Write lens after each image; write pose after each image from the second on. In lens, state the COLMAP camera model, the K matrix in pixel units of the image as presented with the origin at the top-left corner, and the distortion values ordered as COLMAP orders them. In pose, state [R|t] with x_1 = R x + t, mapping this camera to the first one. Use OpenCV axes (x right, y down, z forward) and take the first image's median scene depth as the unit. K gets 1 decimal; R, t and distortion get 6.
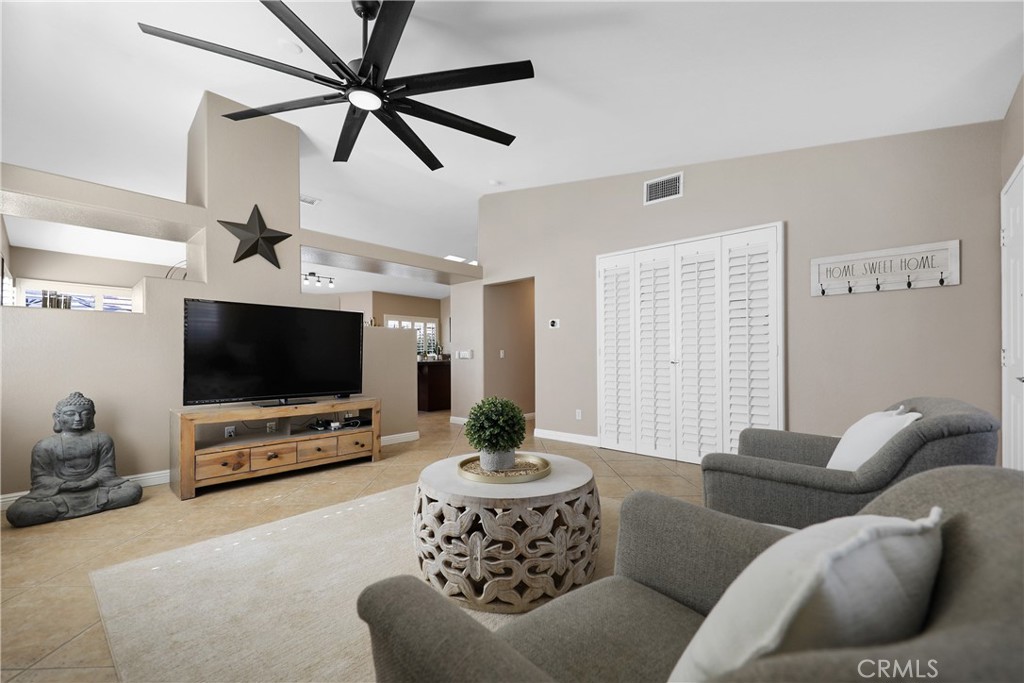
lens RADIAL K [[423.5, 0, 511.0], [0, 423.5, 354.5], [0, 0, 1]] dist [-0.000273, -0.000073]
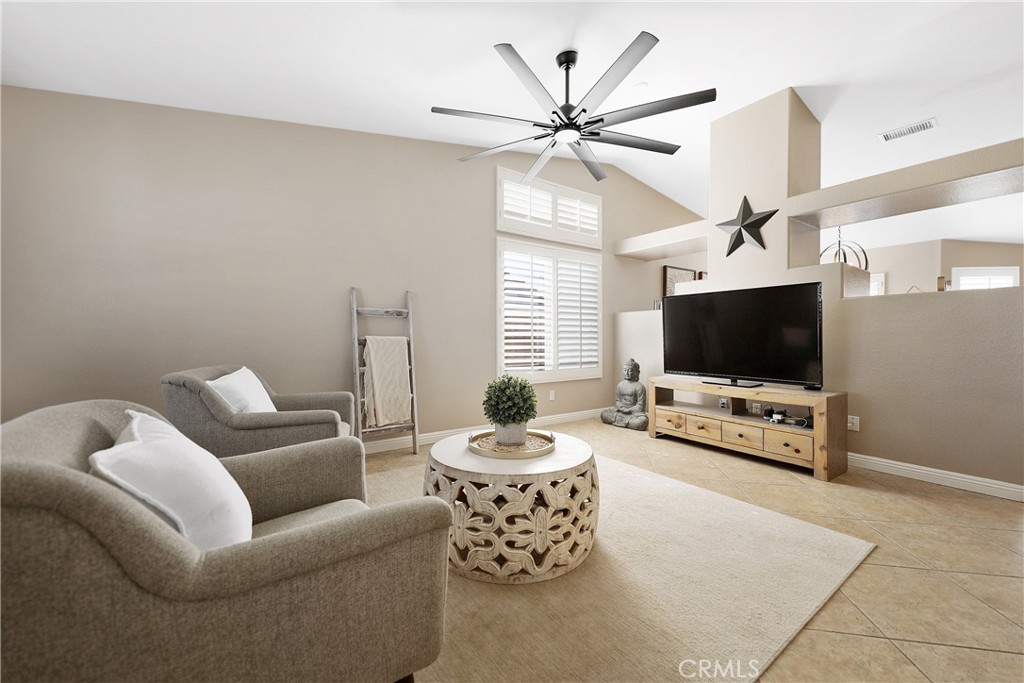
lens RADIAL K [[393.6, 0, 512.0], [0, 393.6, 341.5], [0, 0, 1]] dist [0.000229, 0.000004]
pose [[-0.226037, 0.013293, -0.974028, 0.602448], [0.001937, 0.999911, 0.013197, -0.003684], [0.974117, 0.001096, -0.226043, 0.780479]]
